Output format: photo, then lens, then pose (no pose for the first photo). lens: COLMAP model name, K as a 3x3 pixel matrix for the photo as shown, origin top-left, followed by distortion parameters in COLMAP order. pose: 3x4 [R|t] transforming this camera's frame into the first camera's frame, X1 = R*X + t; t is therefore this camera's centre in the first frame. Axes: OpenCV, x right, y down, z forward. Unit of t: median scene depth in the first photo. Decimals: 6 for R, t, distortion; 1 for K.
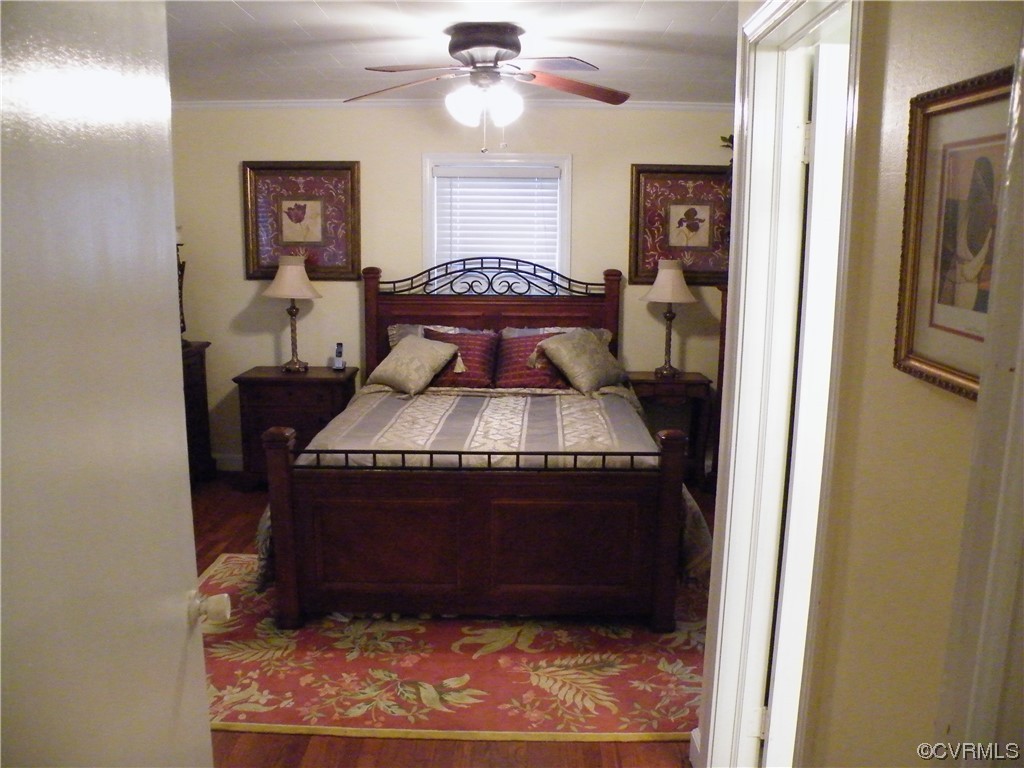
lens RADIAL K [[804.3, 0, 519.7], [0, 804.3, 403.1], [0, 0, 1]] dist [-0.166600, 0.133721]
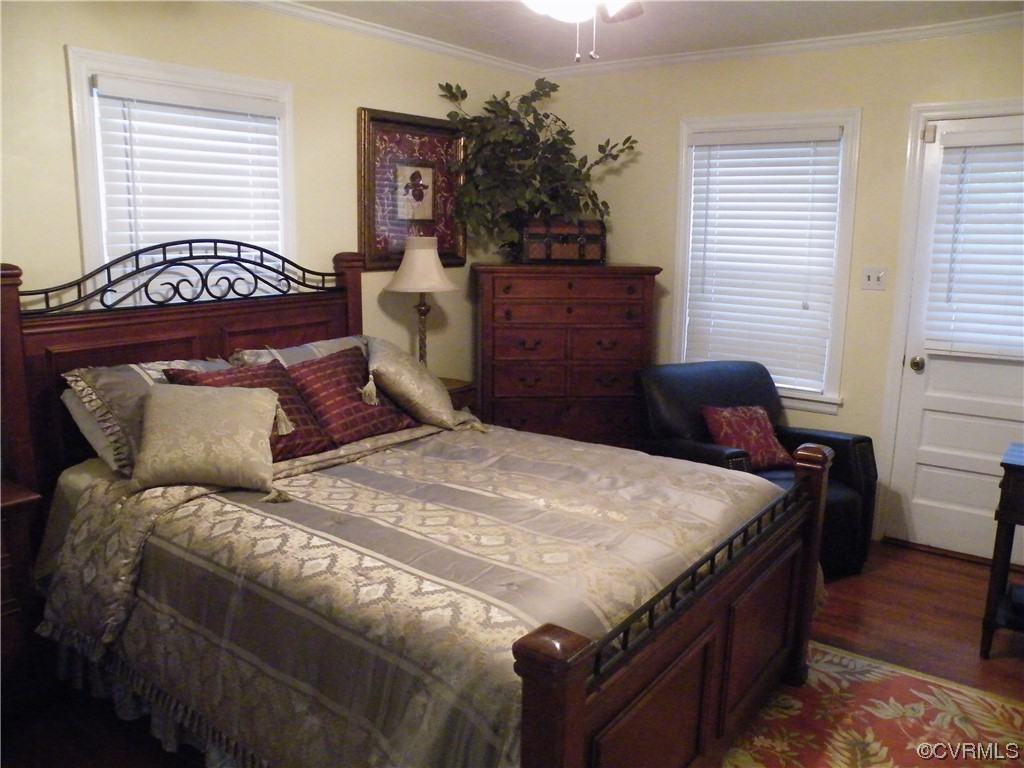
lens RADIAL K [[804.3, 0, 519.7], [0, 804.3, 403.1], [0, 0, 1]] dist [-0.166600, 0.133721]
pose [[0.589919, -0.173352, 0.788635, -0.386210], [0.135970, 0.984062, 0.114601, -0.094147], [-0.795932, 0.039626, 0.604088, 0.446841]]
